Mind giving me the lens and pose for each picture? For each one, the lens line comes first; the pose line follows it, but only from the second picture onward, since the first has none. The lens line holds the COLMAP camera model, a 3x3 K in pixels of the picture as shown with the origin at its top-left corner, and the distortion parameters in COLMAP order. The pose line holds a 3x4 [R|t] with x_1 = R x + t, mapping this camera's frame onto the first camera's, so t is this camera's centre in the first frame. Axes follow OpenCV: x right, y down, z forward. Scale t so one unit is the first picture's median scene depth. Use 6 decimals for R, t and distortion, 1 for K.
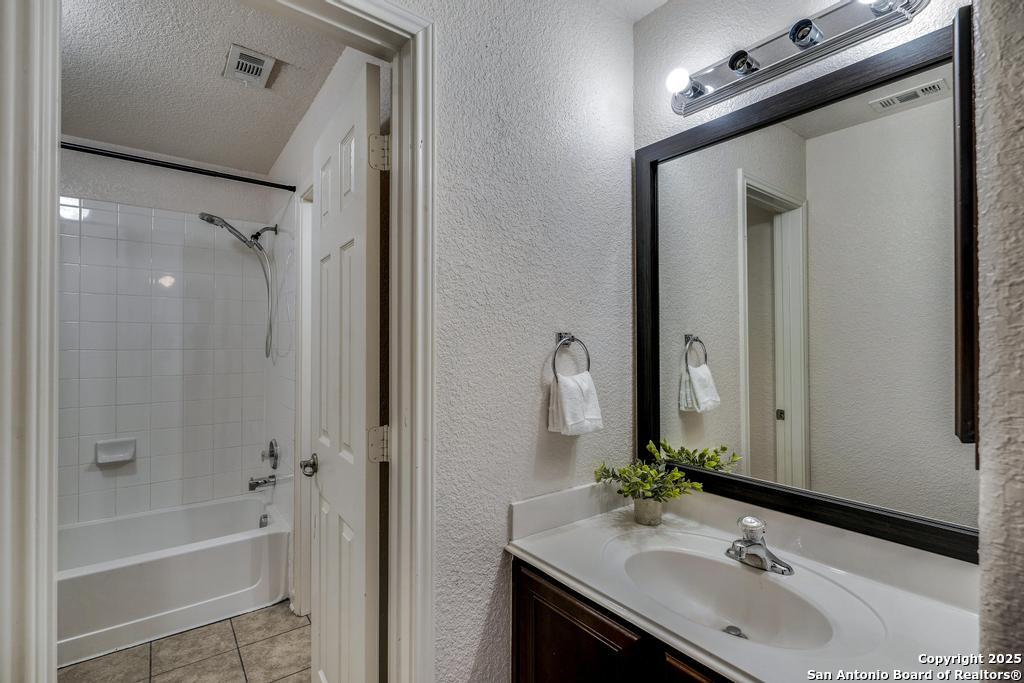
lens RADIAL K [[465.8, 0, 512.9], [0, 465.8, 343.7], [0, 0, 1]] dist [0.005030, -0.000991]
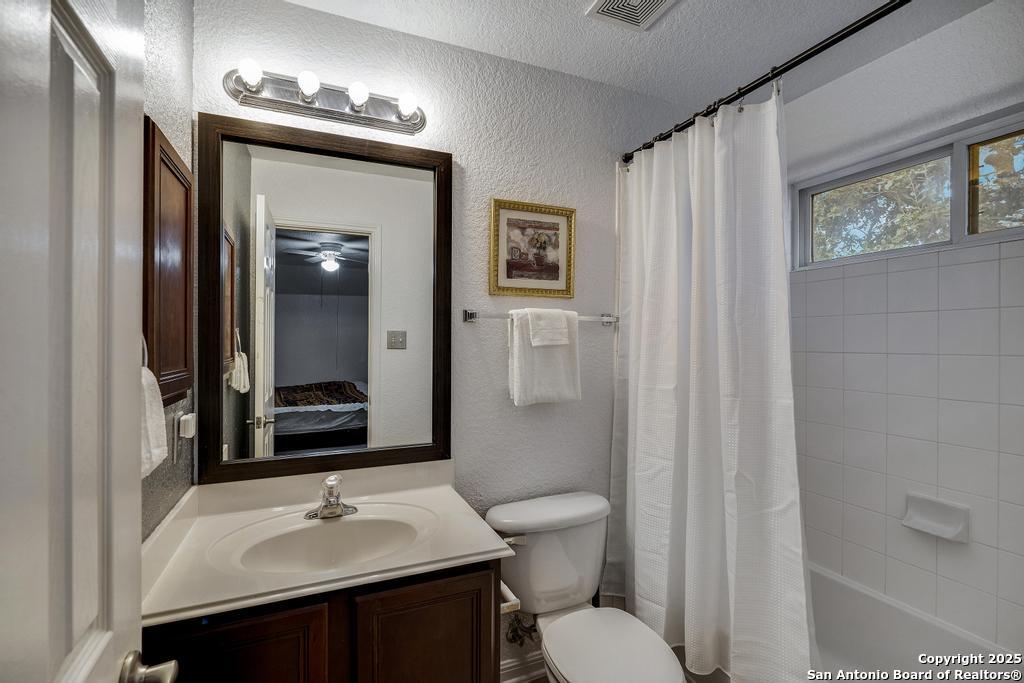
lens RADIAL K [[465.8, 0, 508.2], [0, 465.8, 340.7], [0, 0, 1]] dist [0.005030, -0.000991]
pose [[0.257393, 0.001550, 0.966305, -0.573628], [-0.017670, 0.999839, 0.003103, -0.010656], [-0.966145, -0.017874, 0.257379, 0.229484]]
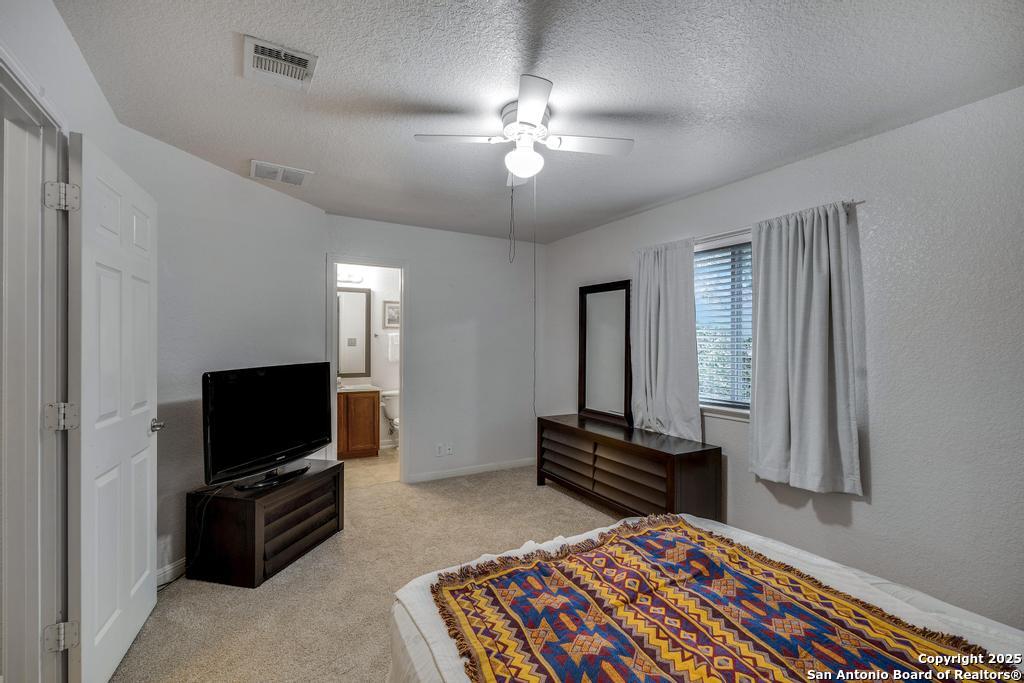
lens RADIAL K [[465.8, 0, 512.6], [0, 465.8, 342.1], [0, 0, 1]] dist [0.005030, -0.000991]
pose [[0.138639, 0.000765, 0.990343, -3.964624], [-0.014141, 0.999899, 0.001208, -0.035791], [-0.990242, -0.014172, 0.138636, -1.429724]]
